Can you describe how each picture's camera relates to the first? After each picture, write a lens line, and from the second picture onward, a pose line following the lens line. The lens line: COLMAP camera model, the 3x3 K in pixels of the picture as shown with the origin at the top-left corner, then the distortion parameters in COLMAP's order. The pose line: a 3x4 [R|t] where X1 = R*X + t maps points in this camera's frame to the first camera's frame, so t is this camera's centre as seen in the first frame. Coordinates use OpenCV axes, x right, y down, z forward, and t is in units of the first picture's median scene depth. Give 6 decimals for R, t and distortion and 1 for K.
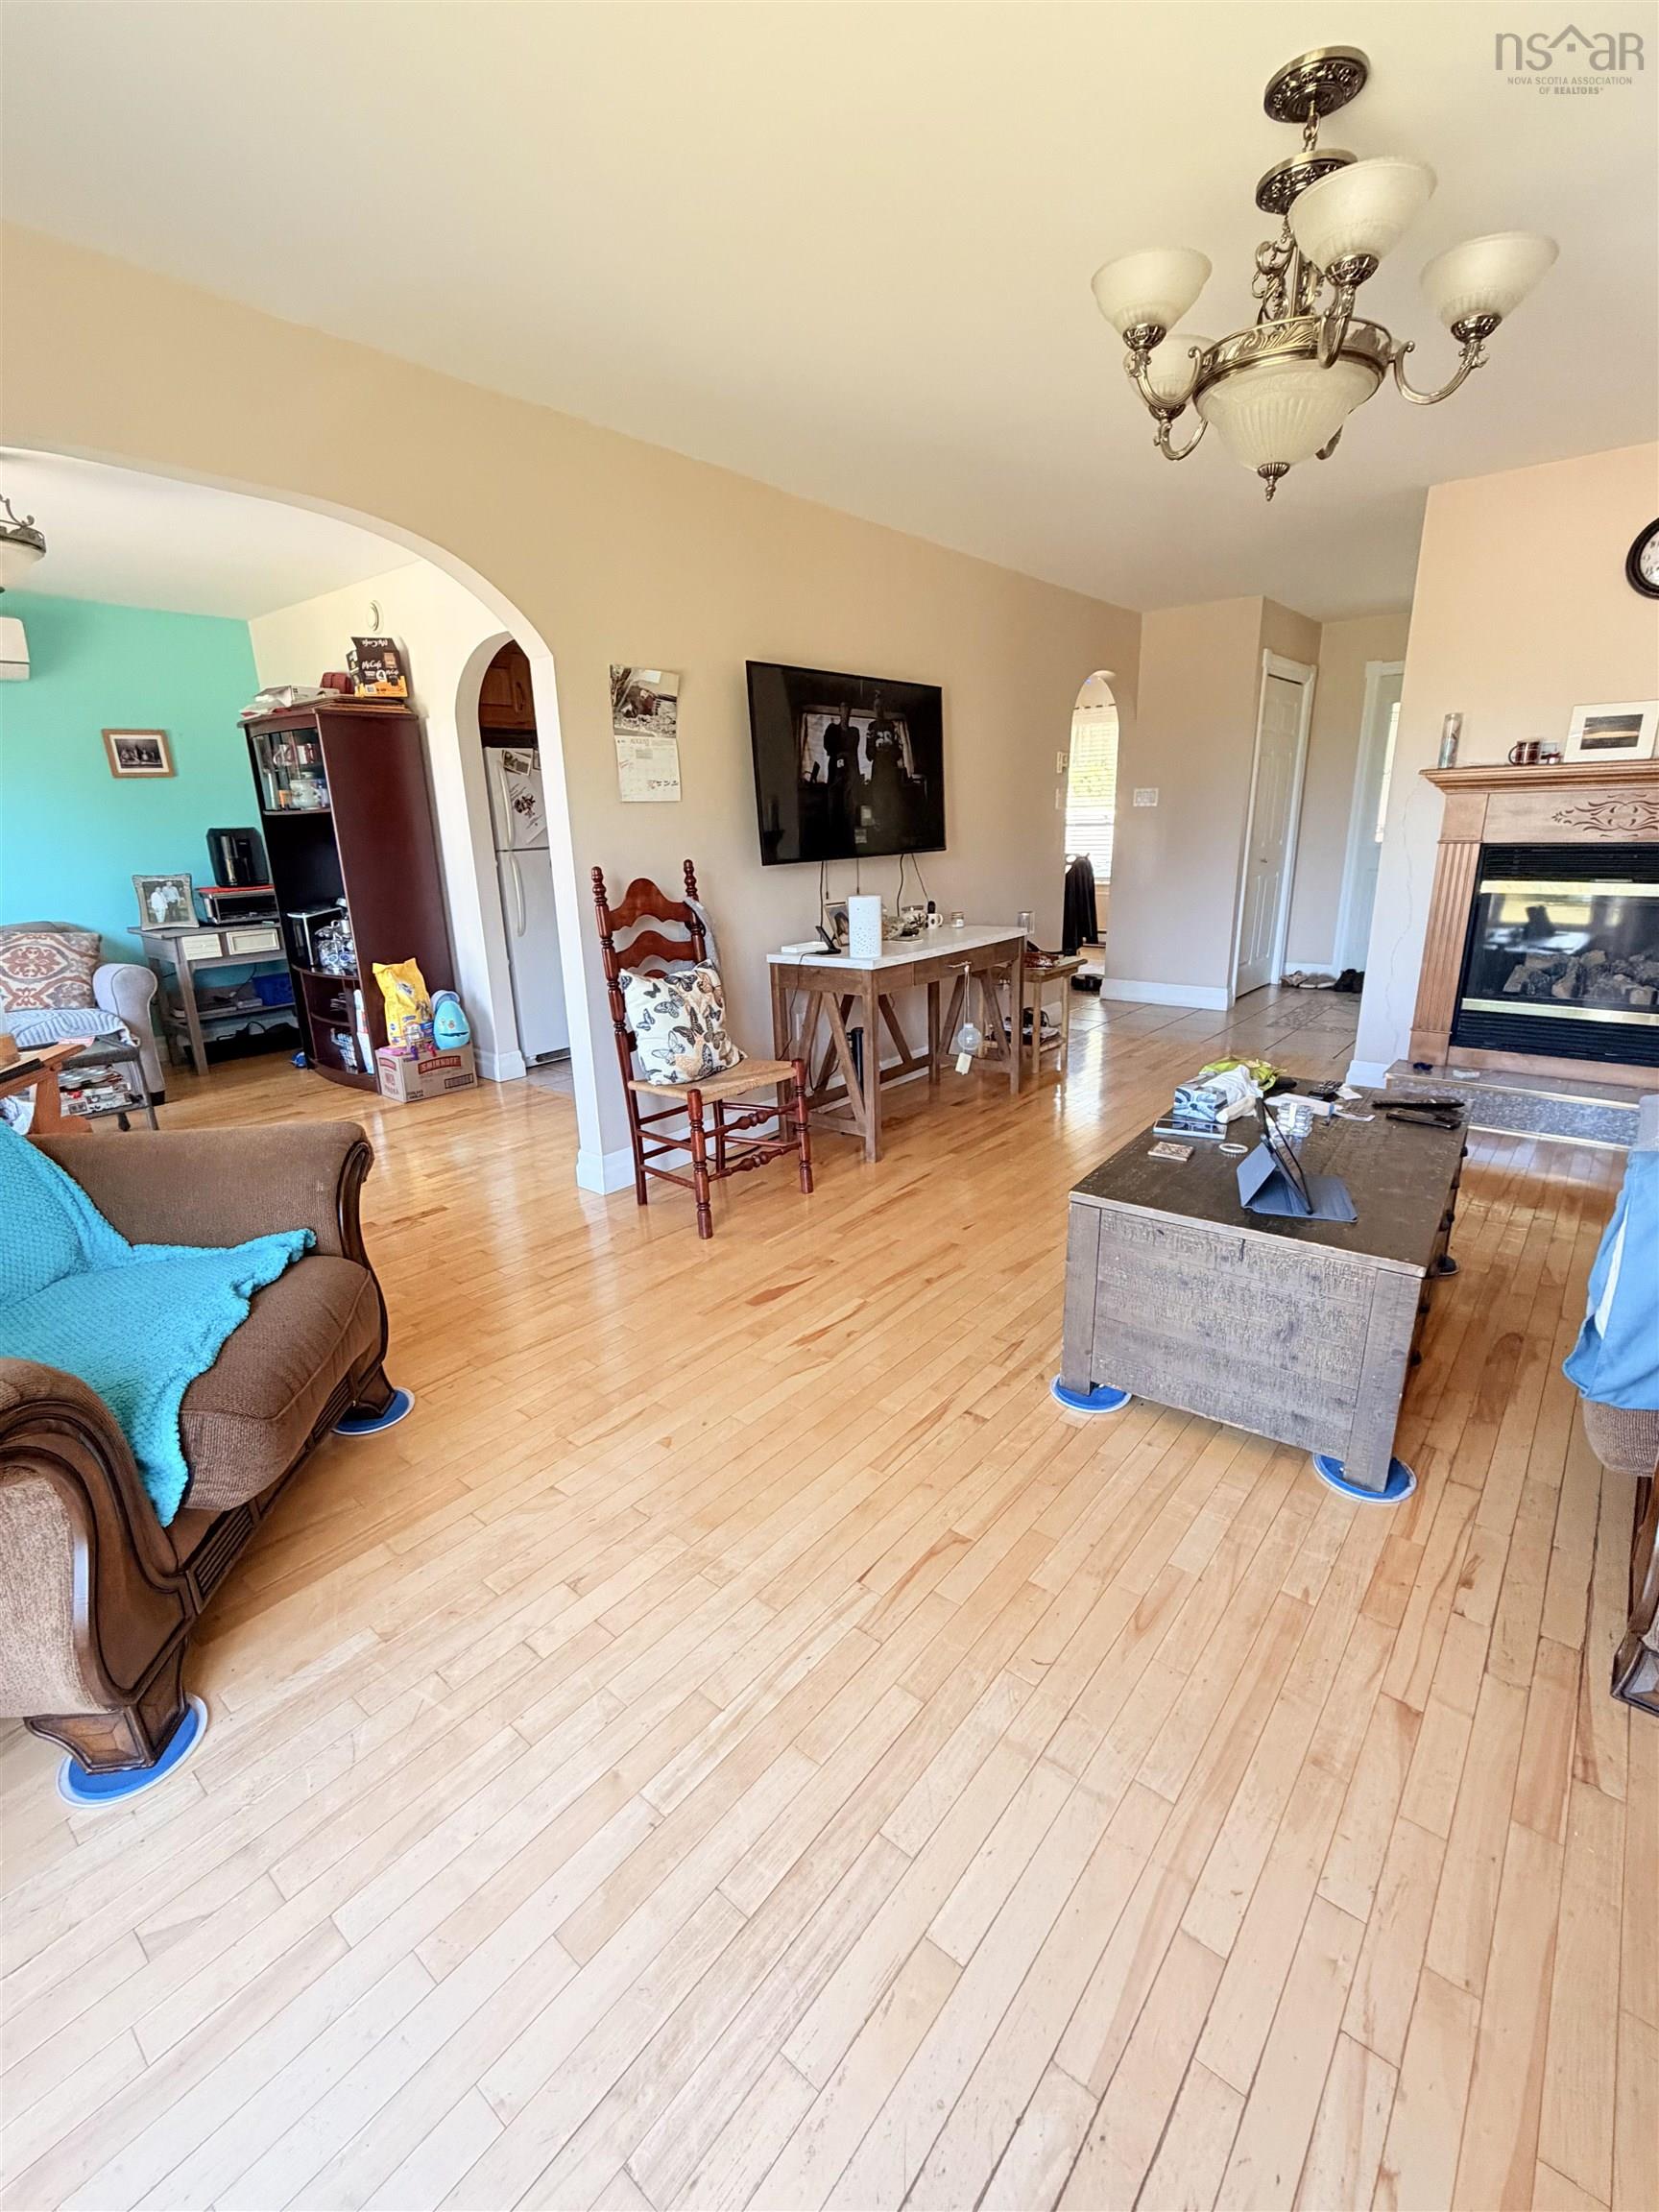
lens RADIAL K [[975.2, 0, 829.2], [0, 975.2, 1109.6], [0, 0, 1]] dist [0.001790, -0.001085]
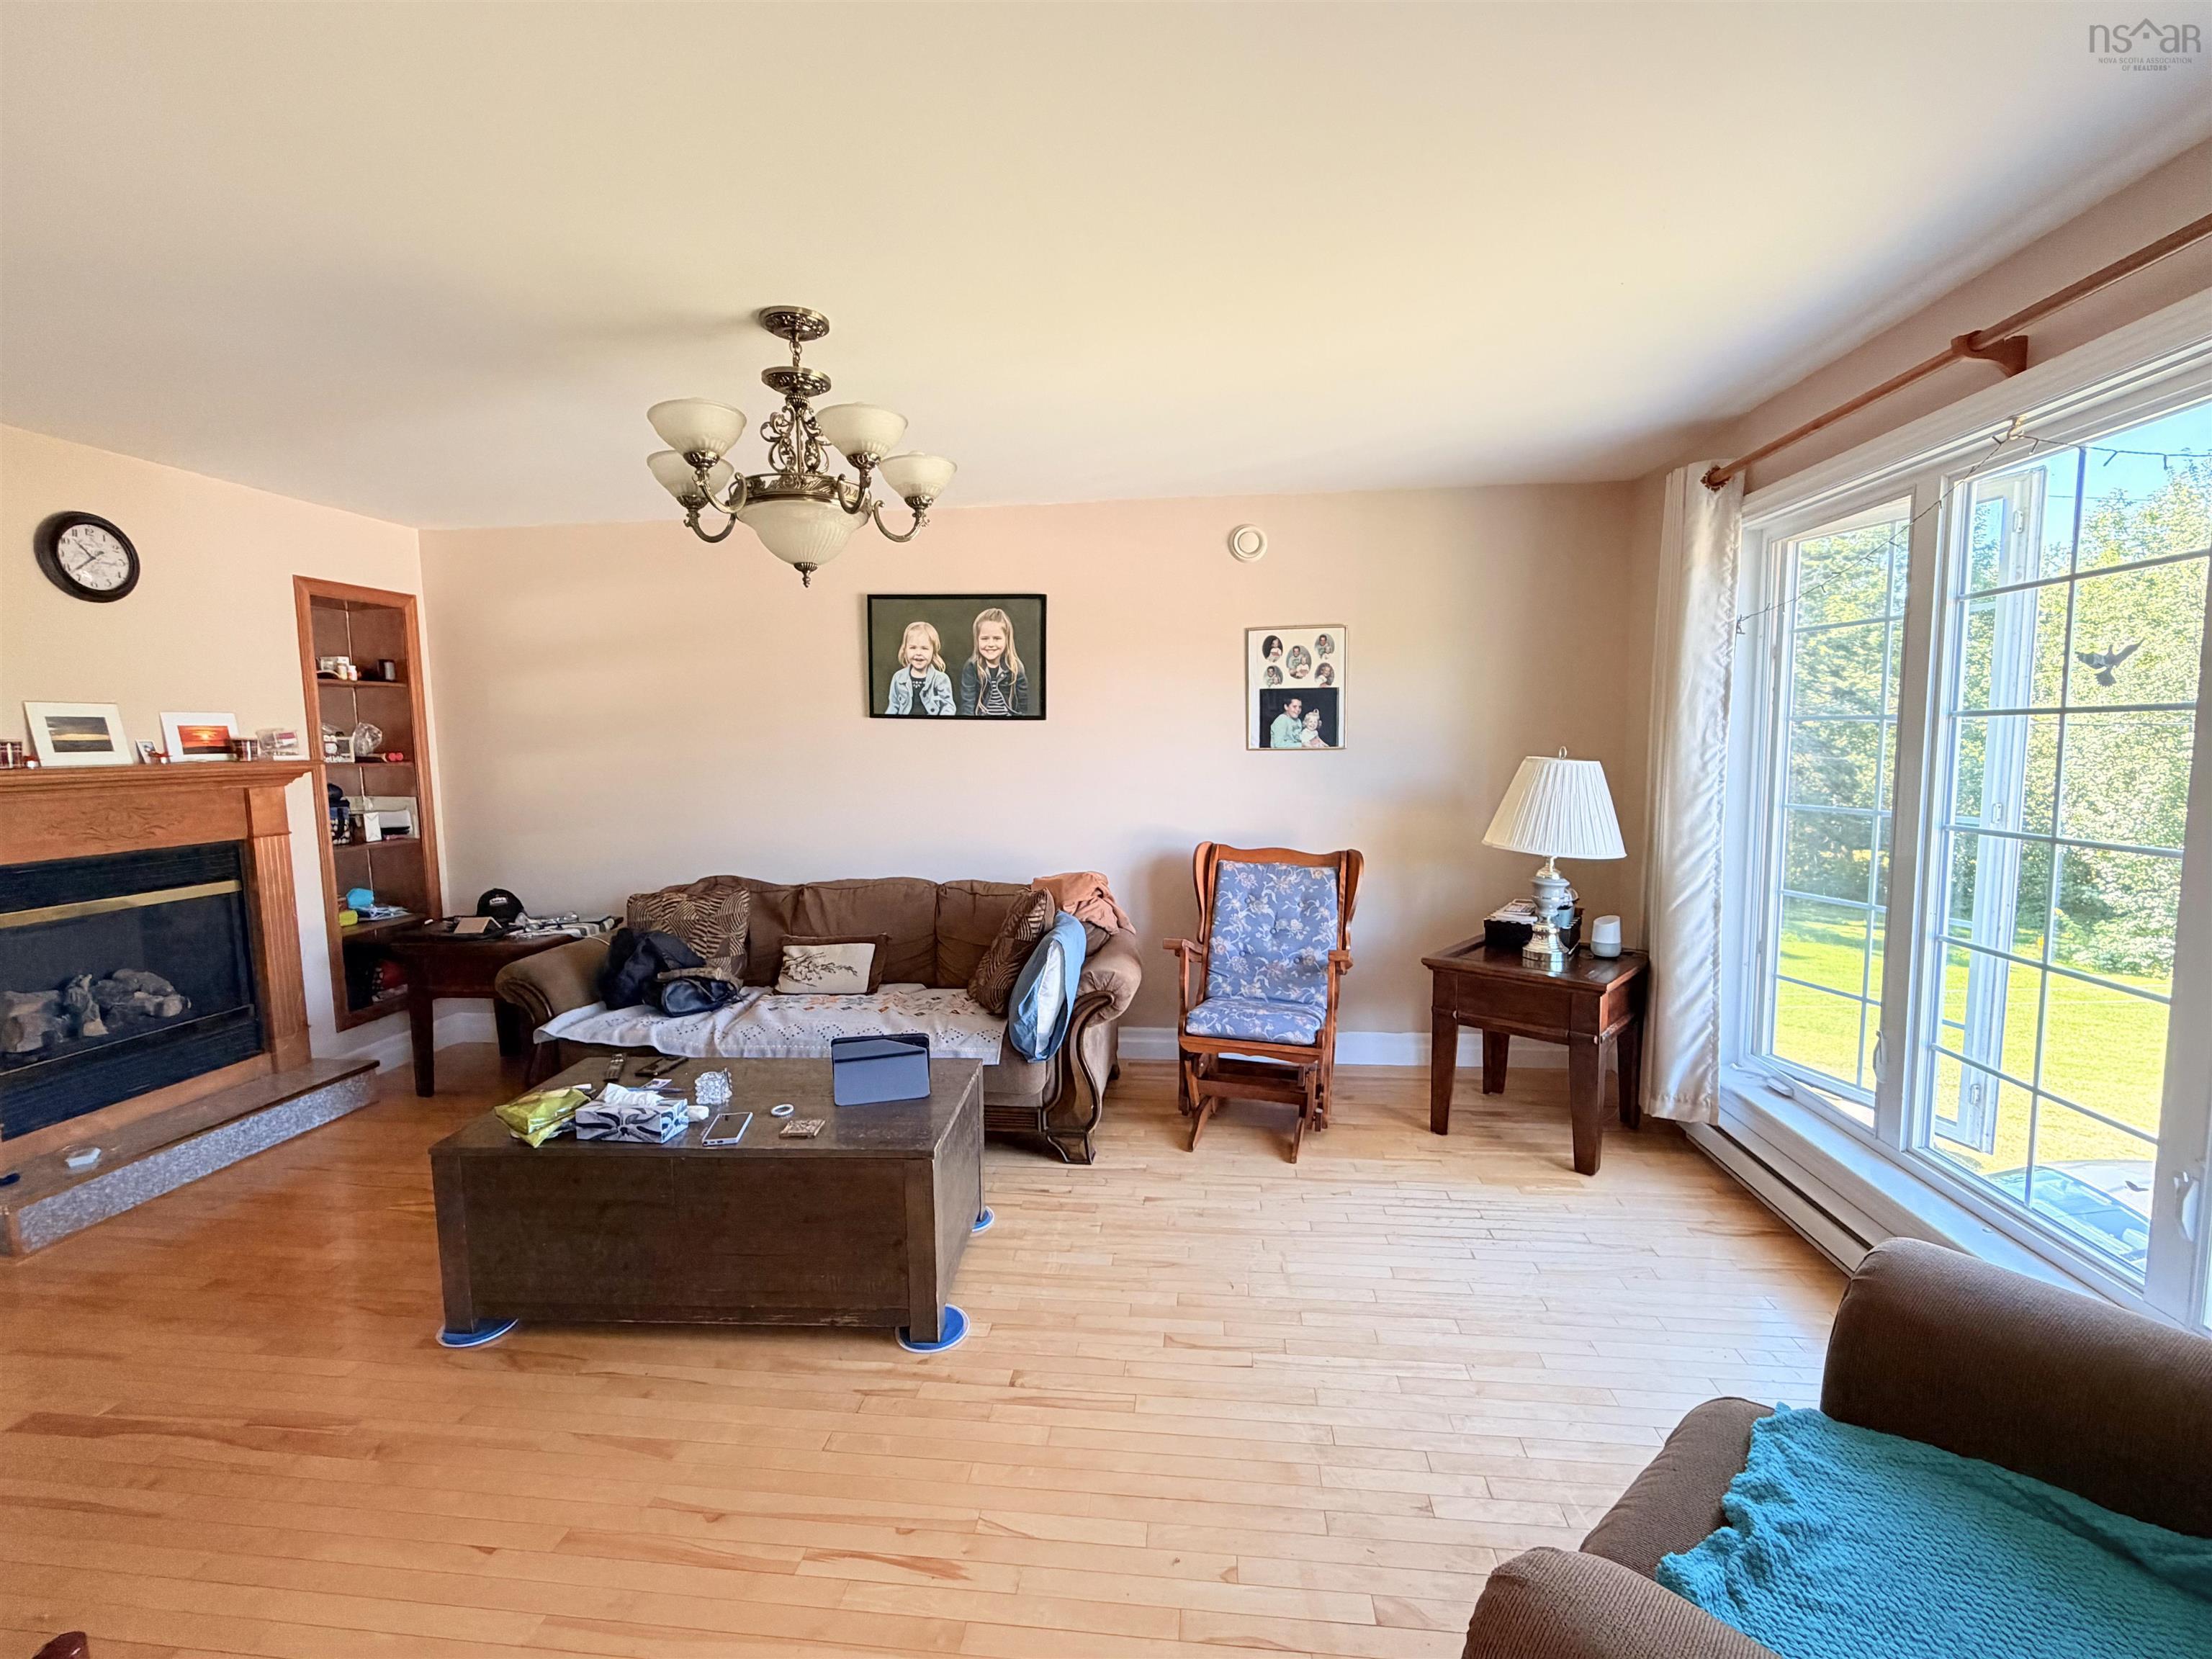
lens RADIAL K [[975.2, 0, 1105.2], [0, 975.2, 829.1], [0, 0, 1]] dist [0.001790, -0.001085]
pose [[-0.549778, -0.048600, 0.833896, -0.638528], [0.264659, 0.936738, 0.229080, -0.383425], [-0.792275, 0.346641, -0.502136, 1.074942]]
